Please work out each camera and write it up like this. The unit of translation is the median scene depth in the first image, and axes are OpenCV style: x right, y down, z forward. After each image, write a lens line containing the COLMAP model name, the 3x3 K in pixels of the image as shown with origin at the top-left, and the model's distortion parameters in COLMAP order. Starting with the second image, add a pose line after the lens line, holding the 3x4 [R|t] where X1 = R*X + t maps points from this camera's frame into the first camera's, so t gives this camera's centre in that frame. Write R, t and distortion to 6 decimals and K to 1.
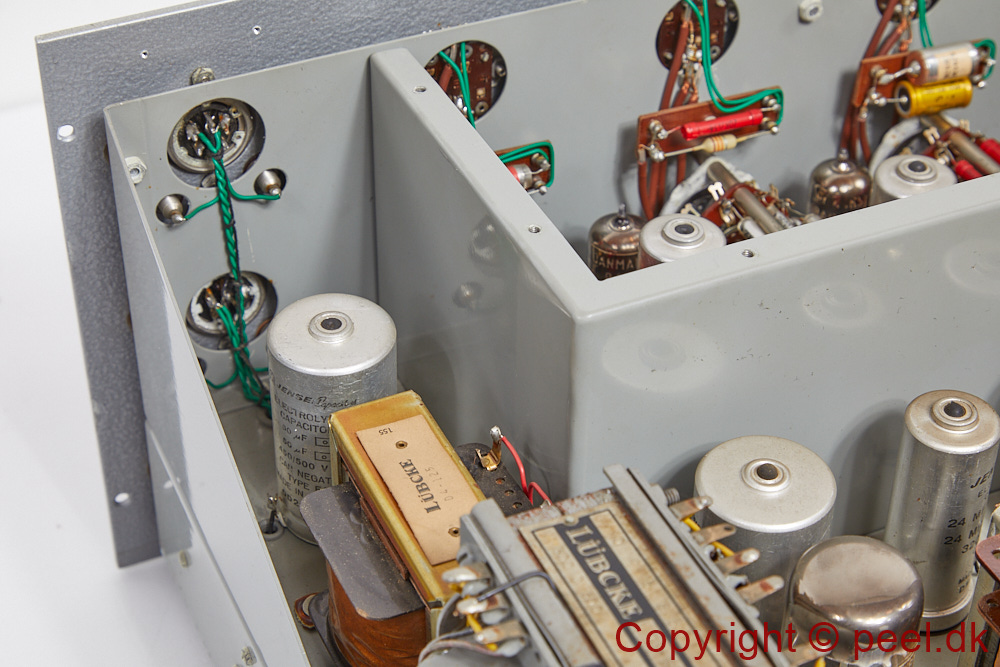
lens RADIAL K [[1977.9, 0, 484.4], [0, 1977.9, 333.7], [0, 0, 1]] dist [-0.032290, 0.168651]
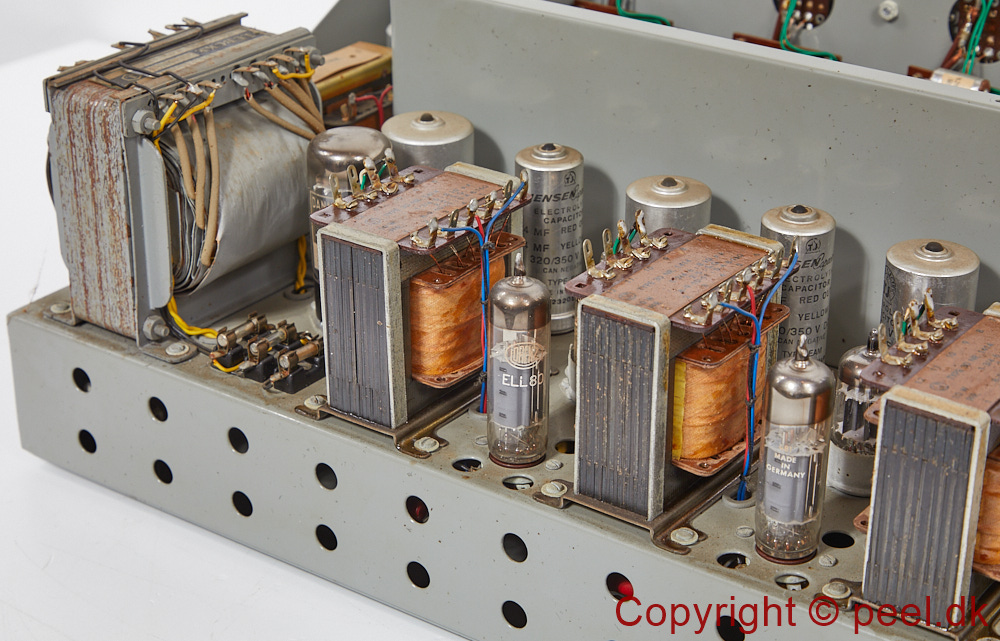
lens RADIAL K [[2023.7, 0, 473.5], [0, 2023.7, 323.4], [0, 0, 1]] dist [-0.033271, -0.241357]
pose [[0.486447, 0.368875, -0.792023, 1.241940], [-0.536246, 0.841732, 0.062673, 0.073227], [0.689789, 0.394233, 0.607266, 0.116390]]
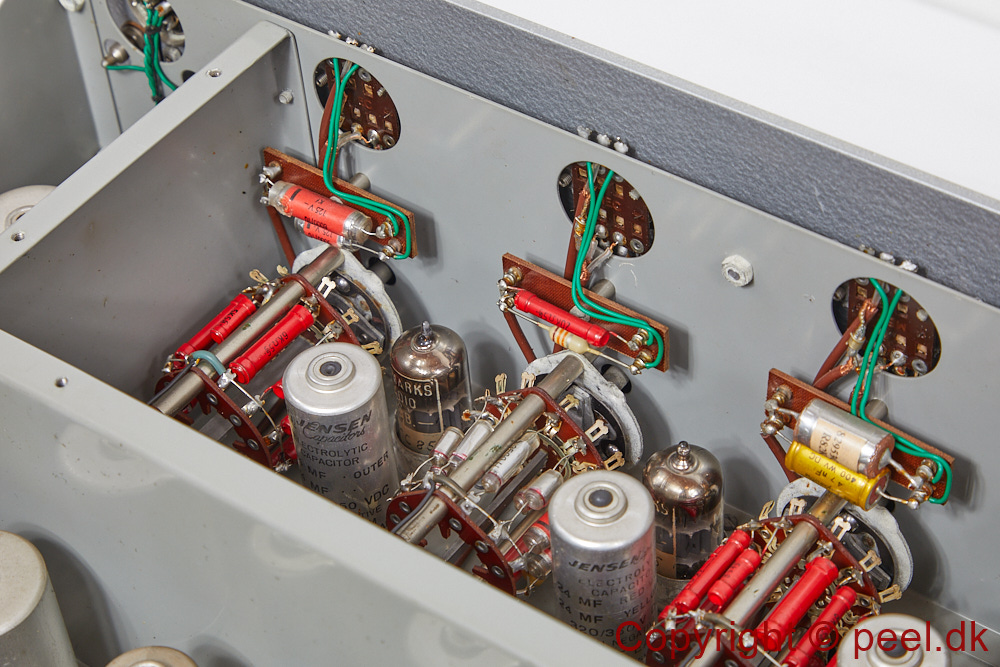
lens RADIAL K [[2430.2, 0, 500.0], [0, 2430.2, 333.5], [0, 0, 1]] dist [-0.018057, -0.837473]
pose [[0.493931, 0.580615, -0.647239, 0.810286], [-0.480931, 0.802578, 0.352950, -0.472314], [0.724388, 0.136944, 0.675654, 0.328880]]
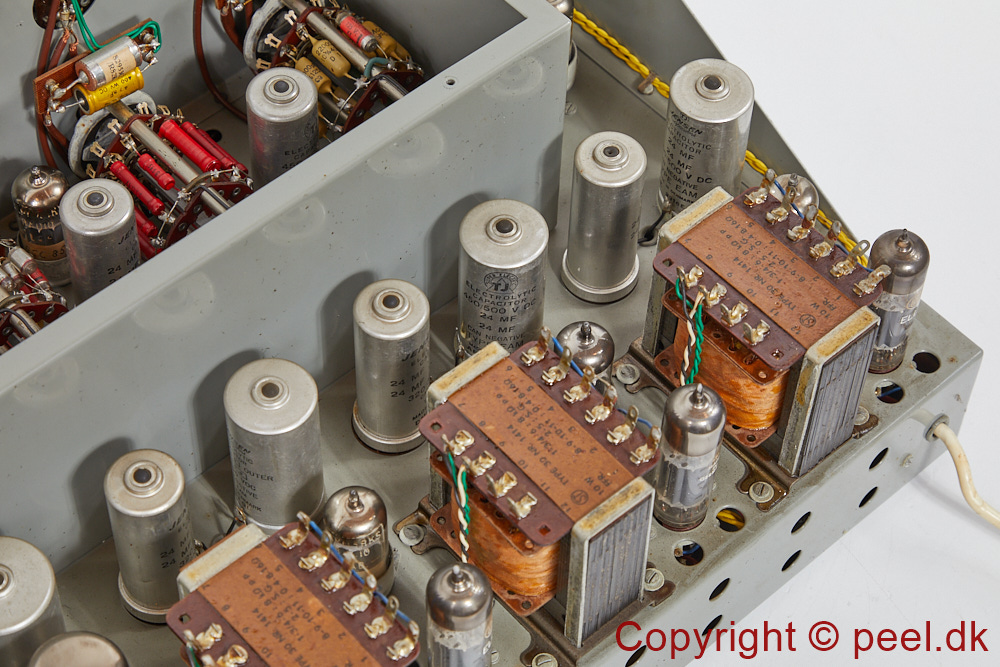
lens RADIAL K [[2430.2, 0, 500.0], [0, 2430.2, 333.5], [0, 0, 1]] dist [-0.018057, -0.837473]
pose [[0.950809, -0.236327, 0.200282, 0.149811], [0.174753, 0.943026, 0.283130, -0.374144], [-0.255782, -0.234203, 0.937936, -0.373429]]
